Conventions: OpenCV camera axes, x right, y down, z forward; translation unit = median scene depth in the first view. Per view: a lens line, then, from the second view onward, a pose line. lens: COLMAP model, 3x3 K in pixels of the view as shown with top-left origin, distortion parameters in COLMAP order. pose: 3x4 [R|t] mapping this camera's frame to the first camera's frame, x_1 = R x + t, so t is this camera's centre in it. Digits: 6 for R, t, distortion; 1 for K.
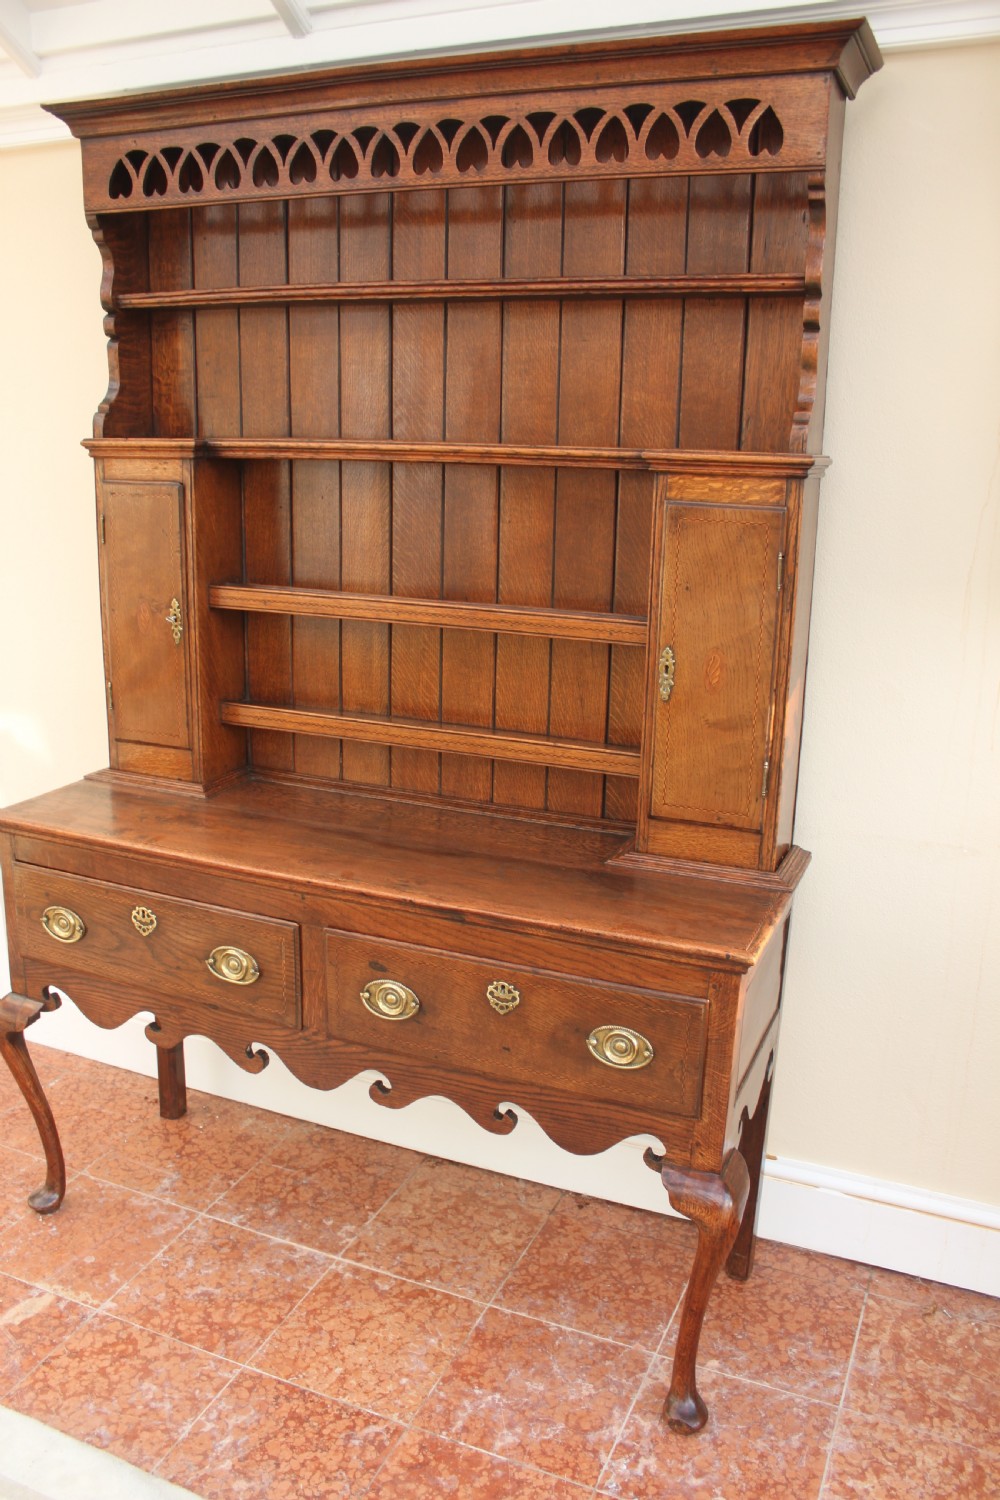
lens RADIAL K [[1248.9, 0, 496.8], [0, 1248.9, 772.9], [0, 0, 1]] dist [-0.165488, 0.135009]
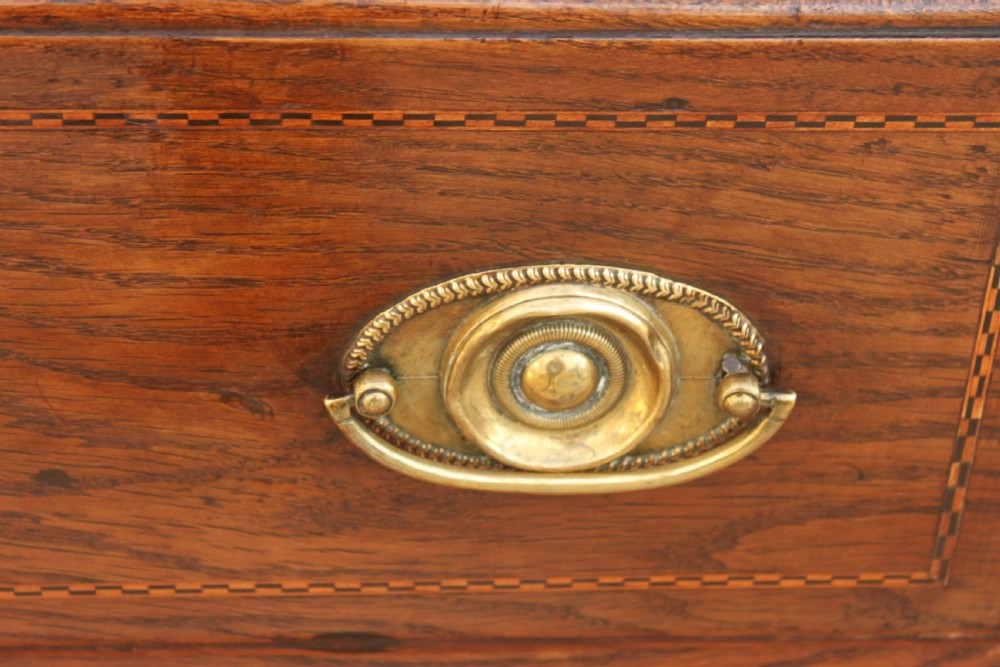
lens RADIAL K [[2333.8, 0, 503.5], [0, 2333.8, 331.9], [0, 0, 1]] dist [0.062154, 0.000000]
pose [[0.893354, -0.275114, 0.355290, -0.301377], [0.106391, 0.897686, 0.427598, 0.038445], [-0.436577, -0.344197, 0.831221, 0.768087]]
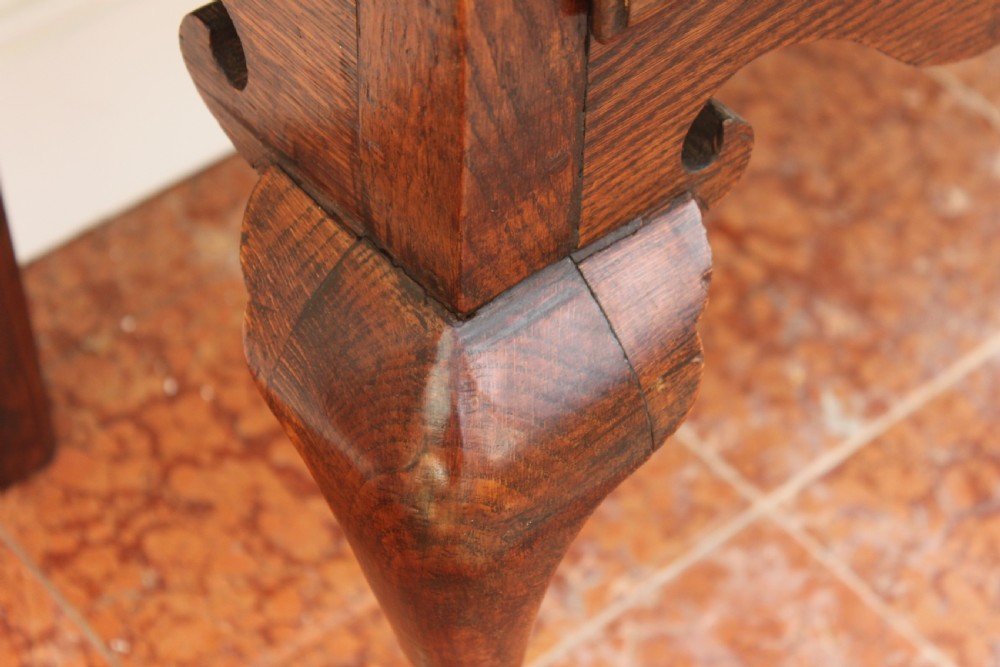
lens RADIAL K [[2333.8, 0, 521.8], [0, 2333.8, 334.5], [0, 0, 1]] dist [0.062154, 0.000000]
pose [[0.442668, -0.679022, 0.585640, -0.618466], [0.237664, 0.718606, 0.653546, -0.002202], [-0.864616, -0.150118, 0.479483, 0.941606]]
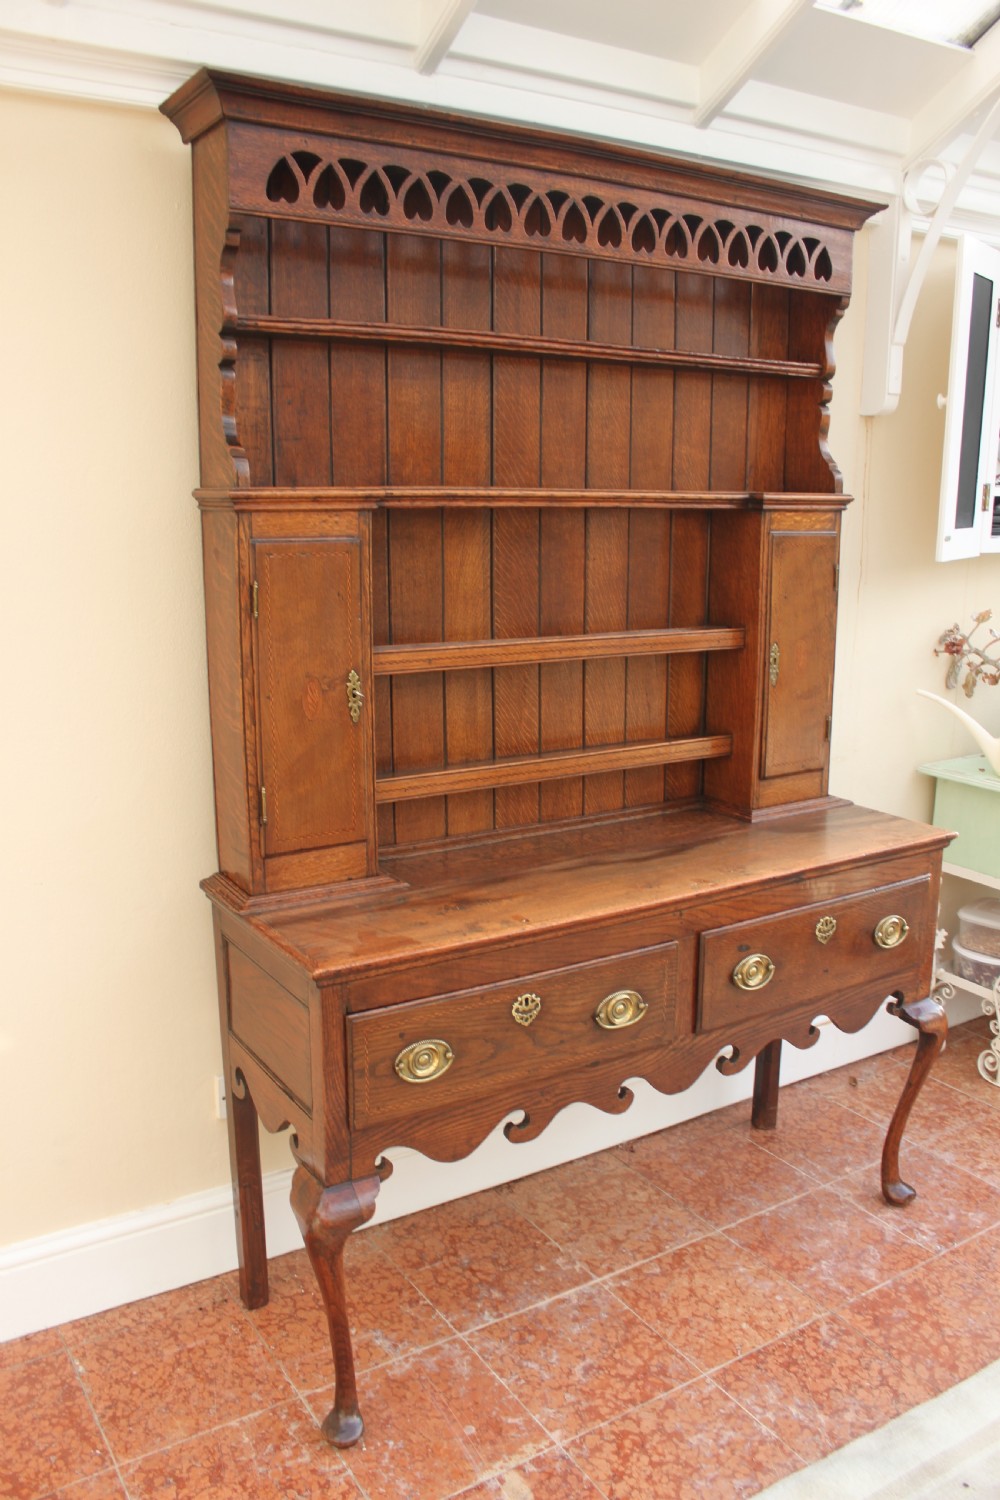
lens RADIAL K [[1248.9, 0, 501.3], [0, 1248.9, 770.8], [0, 0, 1]] dist [-0.165488, 0.135009]
pose [[0.560363, -0.199896, 0.803763, -1.008487], [0.224241, 0.970810, 0.085106, -0.135686], [-0.797314, 0.132547, 0.588831, 0.447504]]
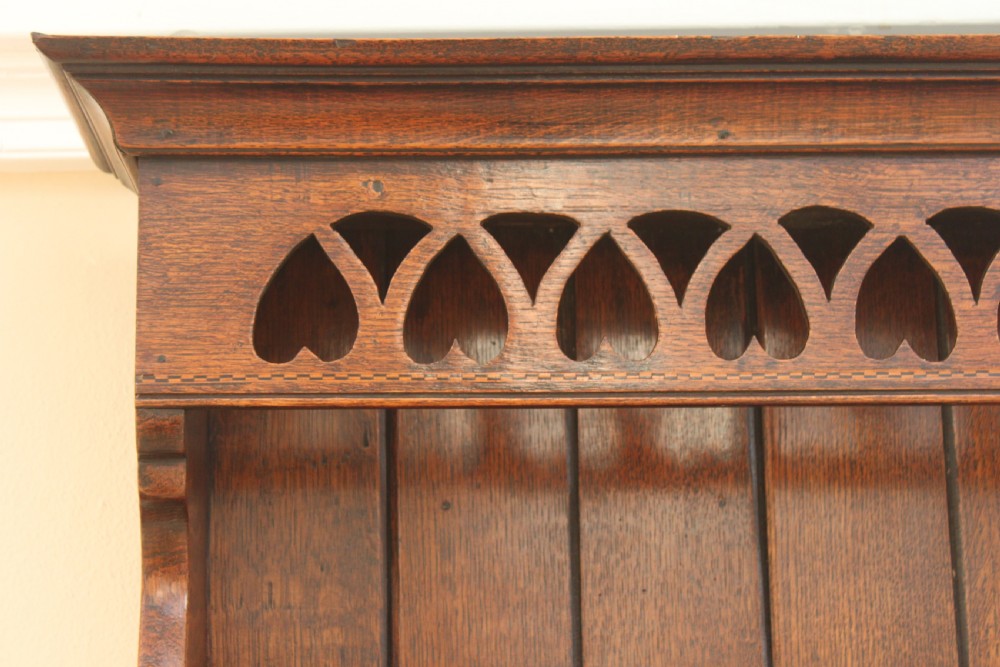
lens RADIAL K [[2487.5, 0, 504.7], [0, 2487.5, 331.8], [0, 0, 1]] dist [0.172382, 0.000000]
pose [[0.904260, 0.052394, 0.423756, -0.535265], [0.146576, 0.894043, -0.423322, -0.233695], [-0.401035, 0.444906, 0.800768, 0.517052]]
